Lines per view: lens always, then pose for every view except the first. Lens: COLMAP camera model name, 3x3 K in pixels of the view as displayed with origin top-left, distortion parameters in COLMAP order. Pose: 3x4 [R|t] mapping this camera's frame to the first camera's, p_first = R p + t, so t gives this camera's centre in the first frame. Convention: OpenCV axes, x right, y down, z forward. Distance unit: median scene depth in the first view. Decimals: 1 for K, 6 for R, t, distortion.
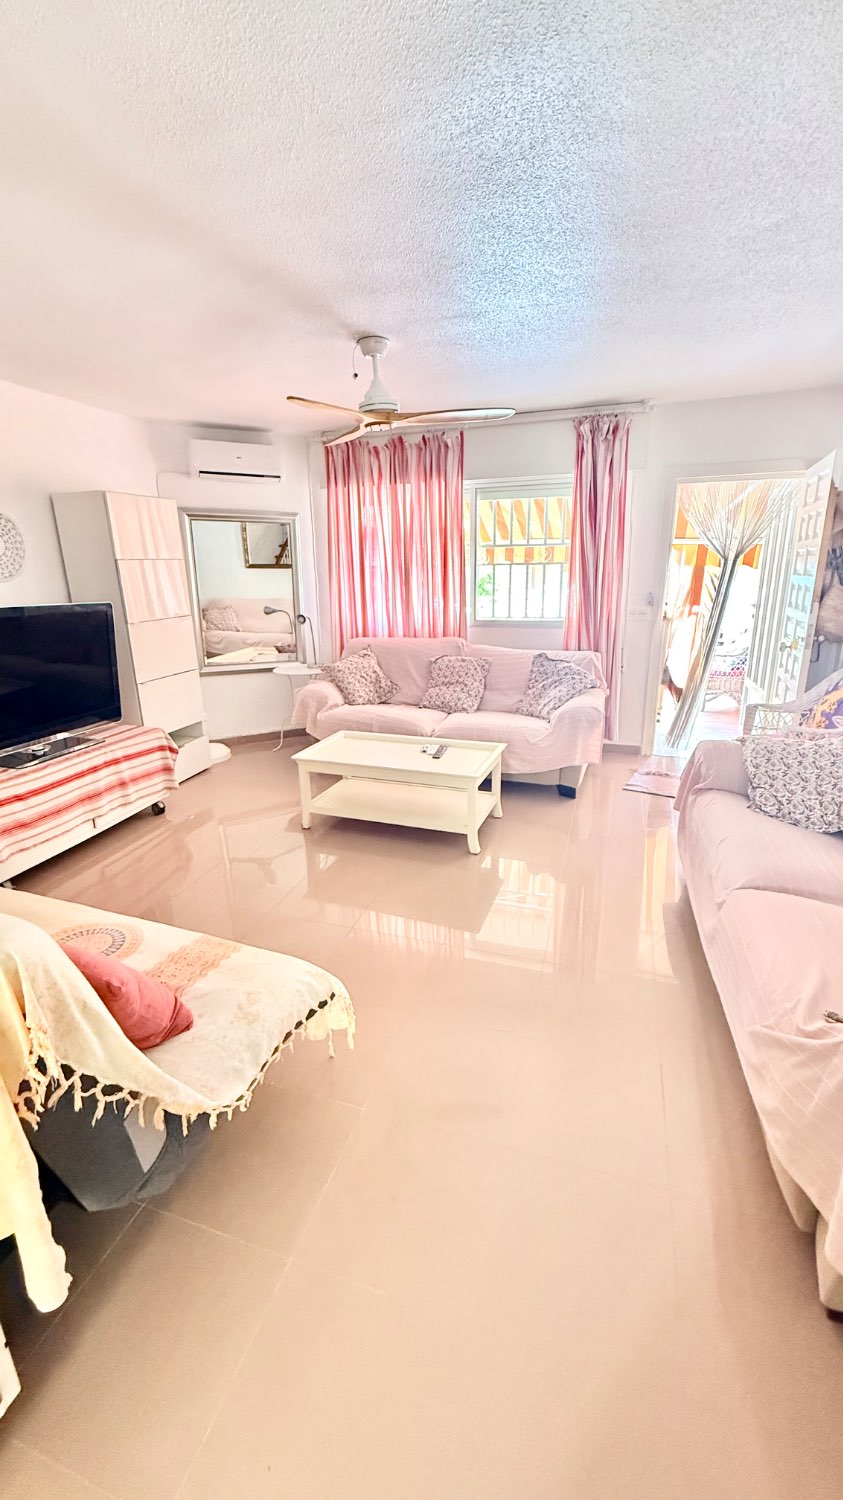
lens RADIAL K [[601.7, 0, 423.7], [0, 601.7, 746.5], [0, 0, 1]] dist [-0.000913, 0.000165]
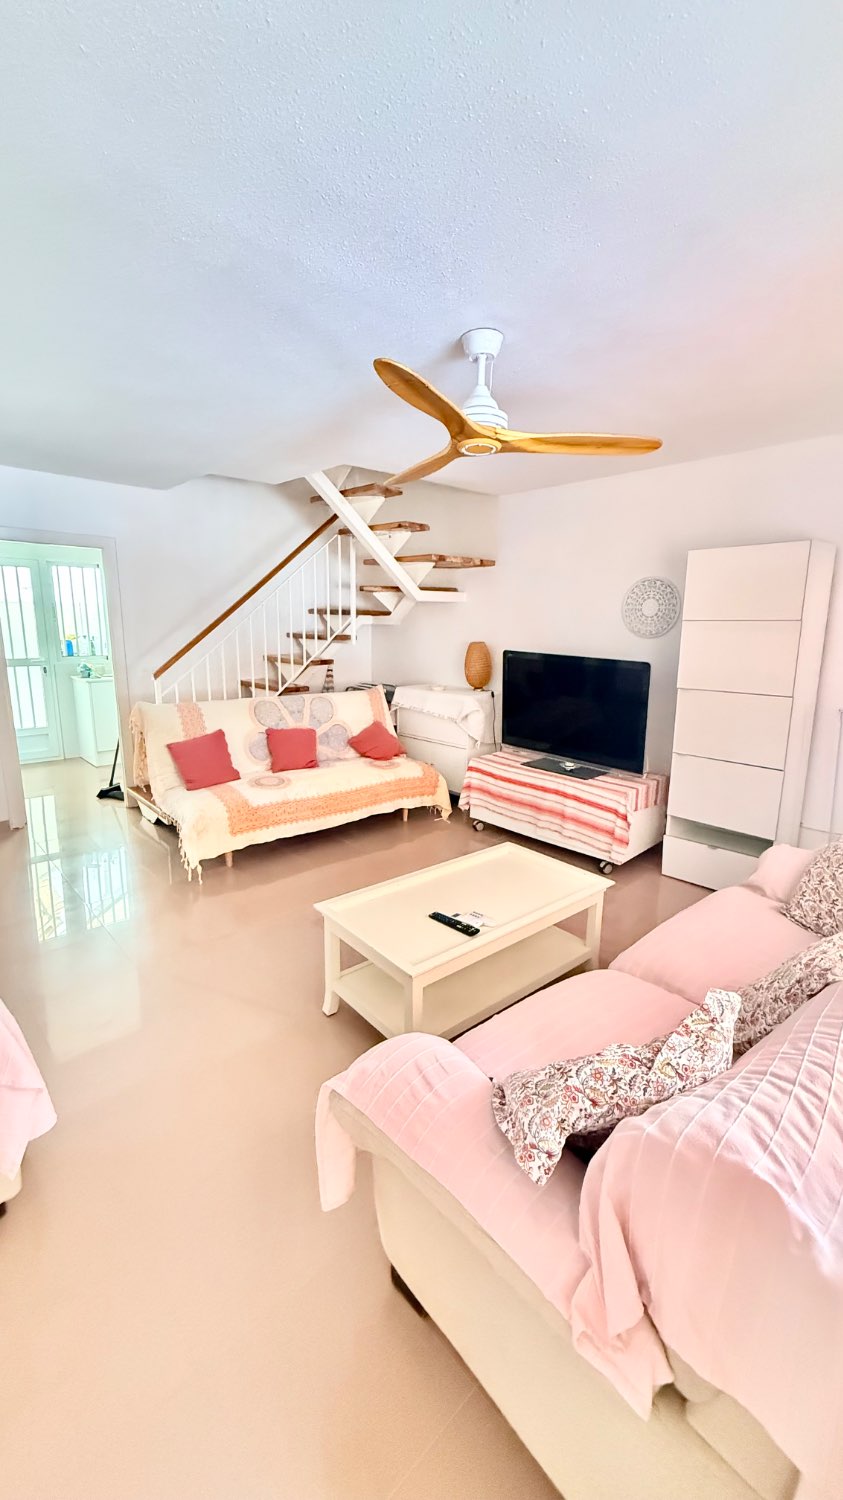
lens RADIAL K [[601.7, 0, 418.0], [0, 601.7, 744.5], [0, 0, 1]] dist [-0.000913, 0.000165]
pose [[-0.532103, 0.170904, -0.829252, 0.558506], [-0.238717, 0.909399, 0.340599, -0.381977], [0.812331, 0.379190, -0.443096, 1.247361]]
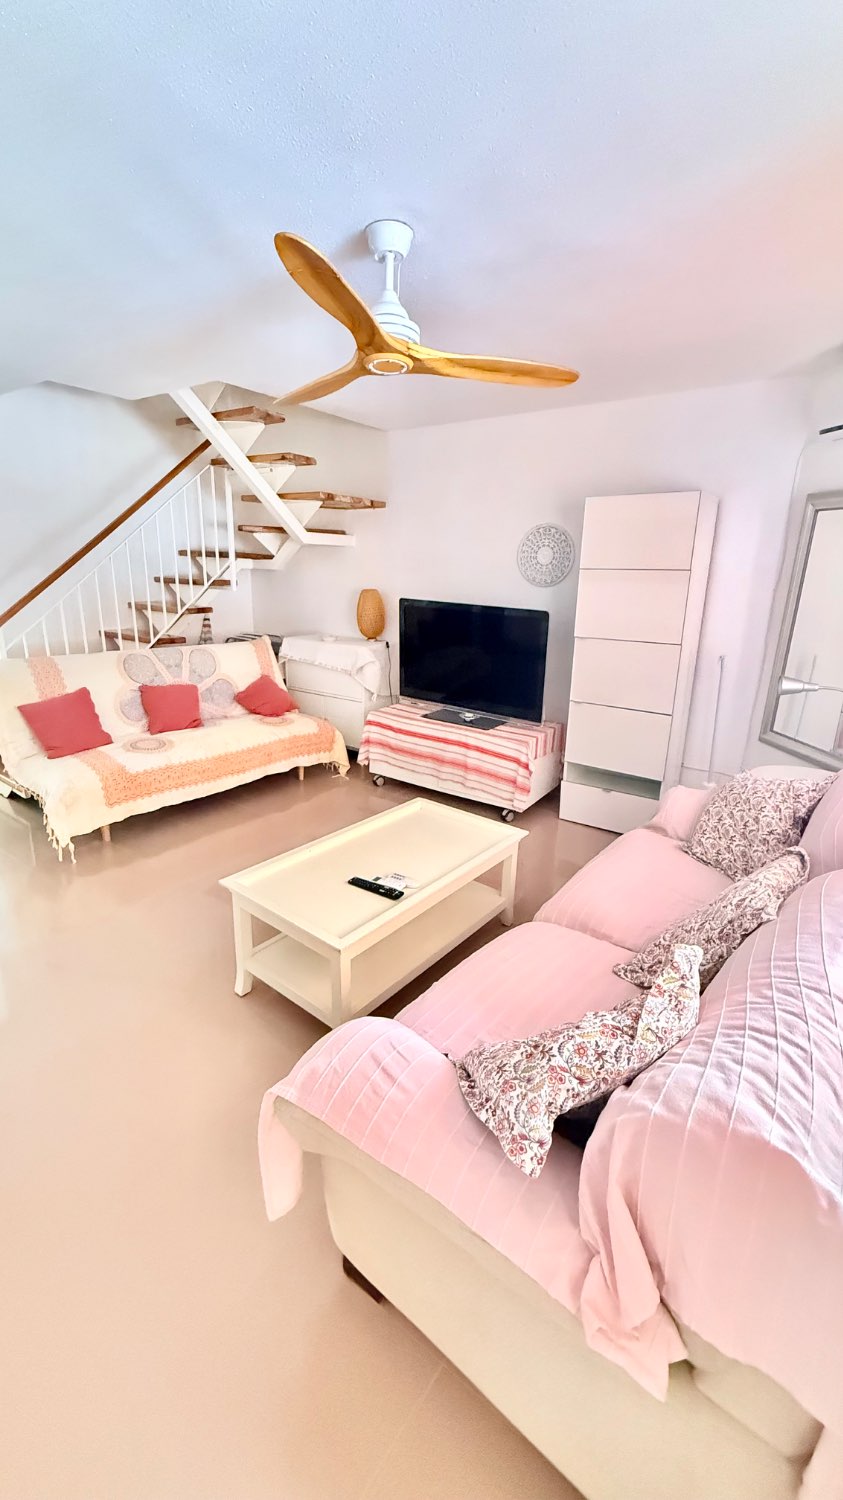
lens RADIAL K [[601.7, 0, 421.8], [0, 601.7, 746.2], [0, 0, 1]] dist [-0.000913, 0.000165]
pose [[-0.347691, 0.257739, -0.901488, 0.535570], [-0.280919, 0.888671, 0.362421, -0.360900], [0.894536, 0.379256, -0.236579, 1.197418]]
